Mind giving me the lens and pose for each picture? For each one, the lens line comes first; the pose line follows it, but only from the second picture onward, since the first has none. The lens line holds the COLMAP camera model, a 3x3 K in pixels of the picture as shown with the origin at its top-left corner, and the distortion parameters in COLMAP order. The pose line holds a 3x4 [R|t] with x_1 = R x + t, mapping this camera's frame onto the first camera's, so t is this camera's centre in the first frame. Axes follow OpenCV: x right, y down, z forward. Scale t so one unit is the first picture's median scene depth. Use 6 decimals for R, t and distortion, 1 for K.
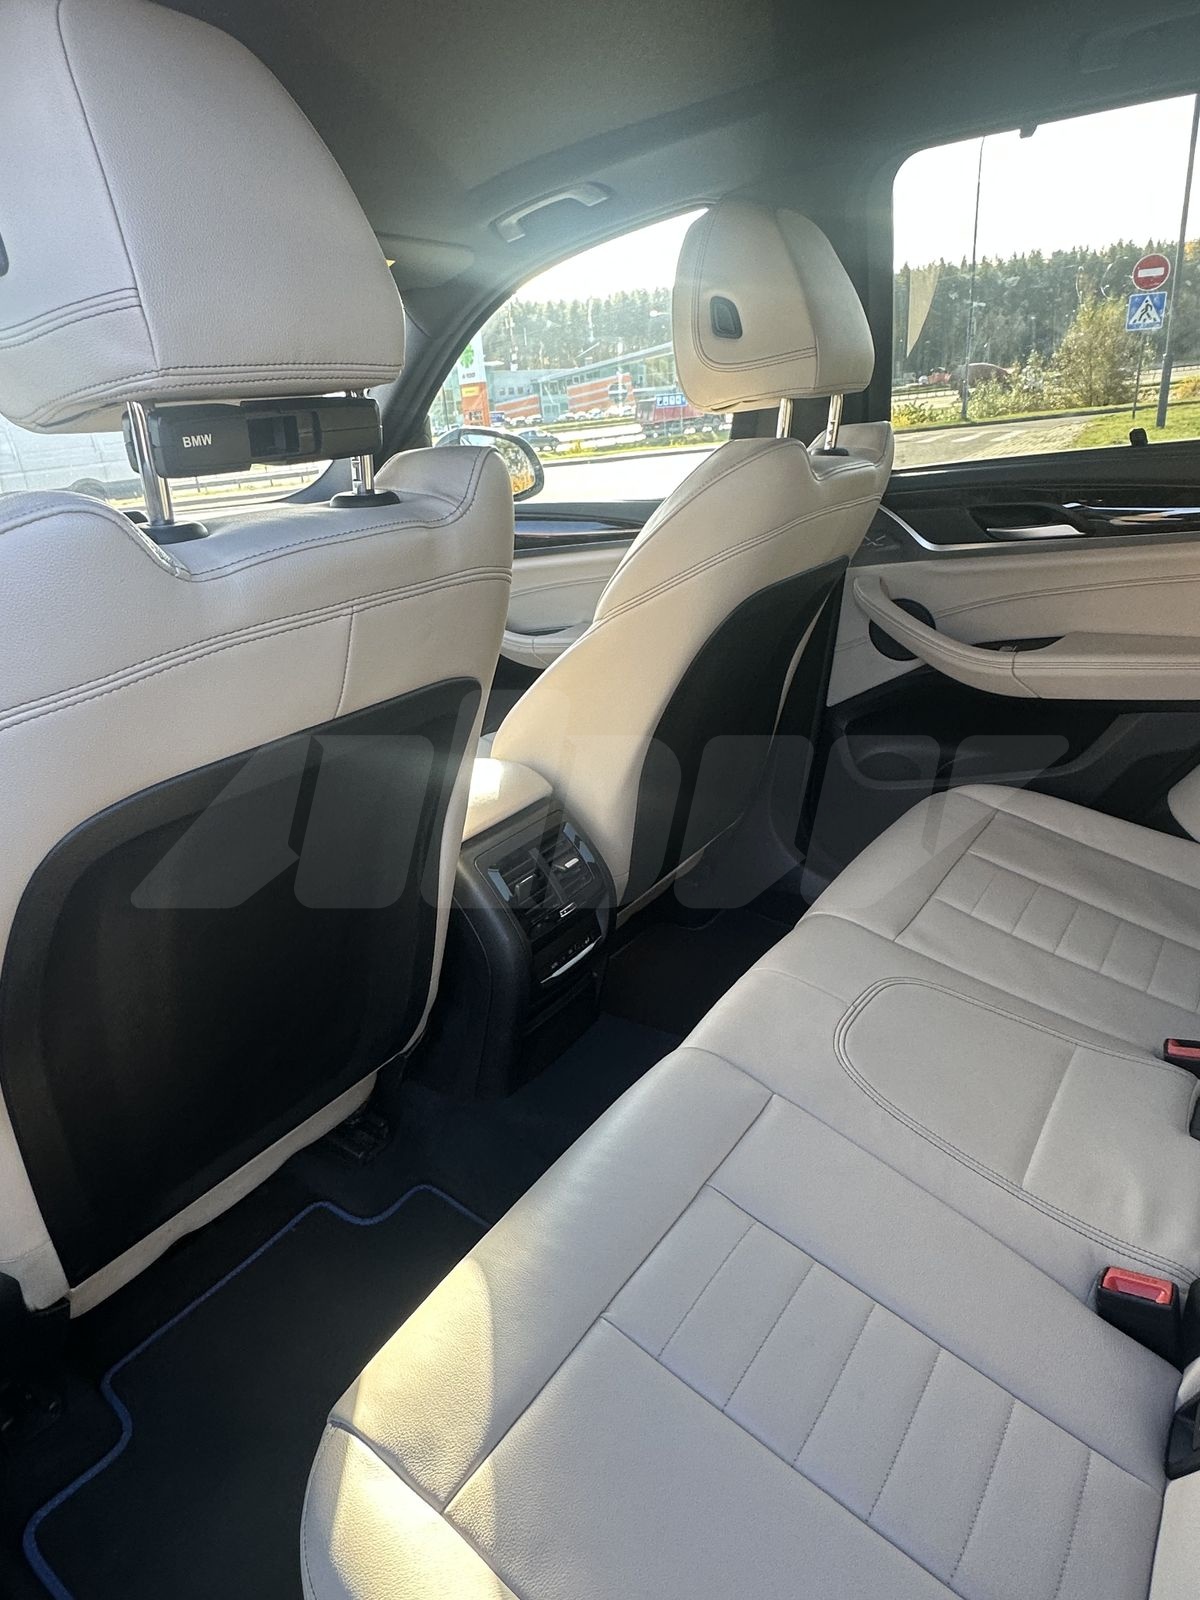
lens RADIAL K [[960.9, 0, 593.2], [0, 960.9, 803.0], [0, 0, 1]] dist [-0.008595, 0.002406]
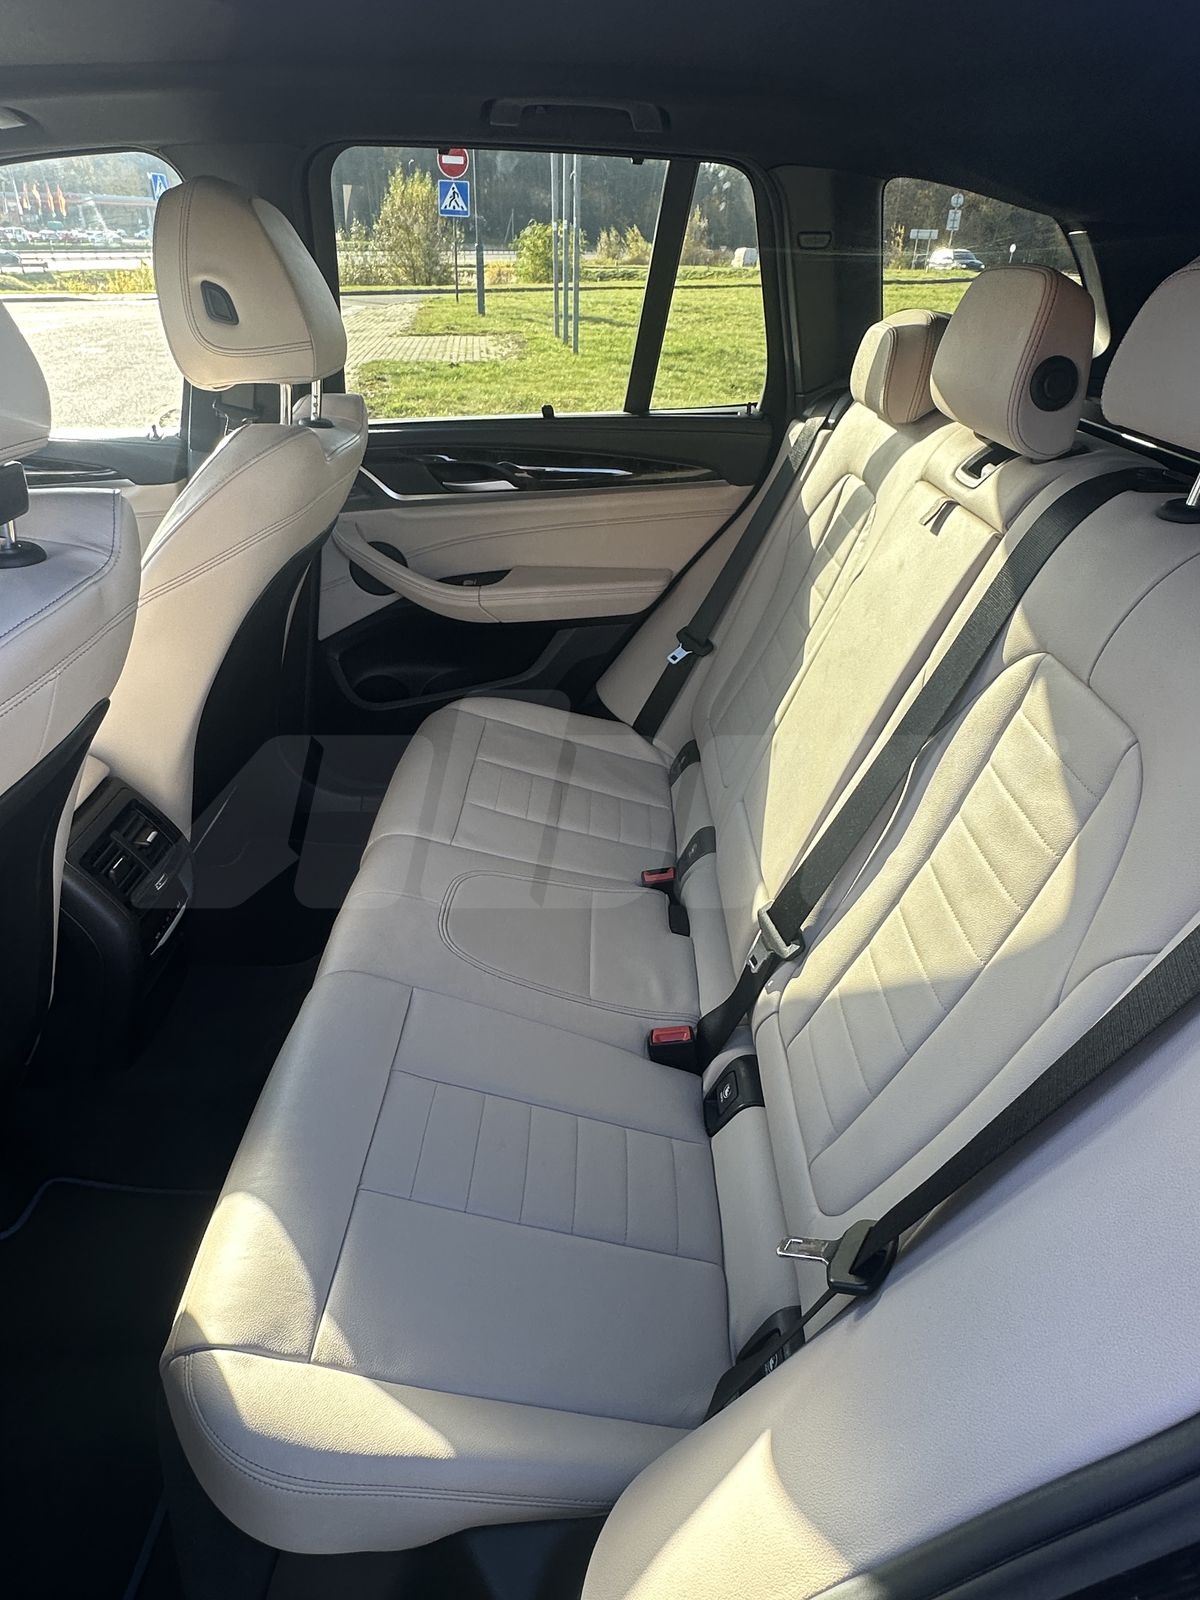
lens RADIAL K [[960.9, 0, 571.5], [0, 960.9, 800.9], [0, 0, 1]] dist [-0.008595, 0.002406]
pose [[0.826449, -0.192521, 0.529072, -0.143925], [0.128422, 0.979407, 0.155787, -0.060100], [-0.548169, -0.060805, 0.834154, -0.086657]]
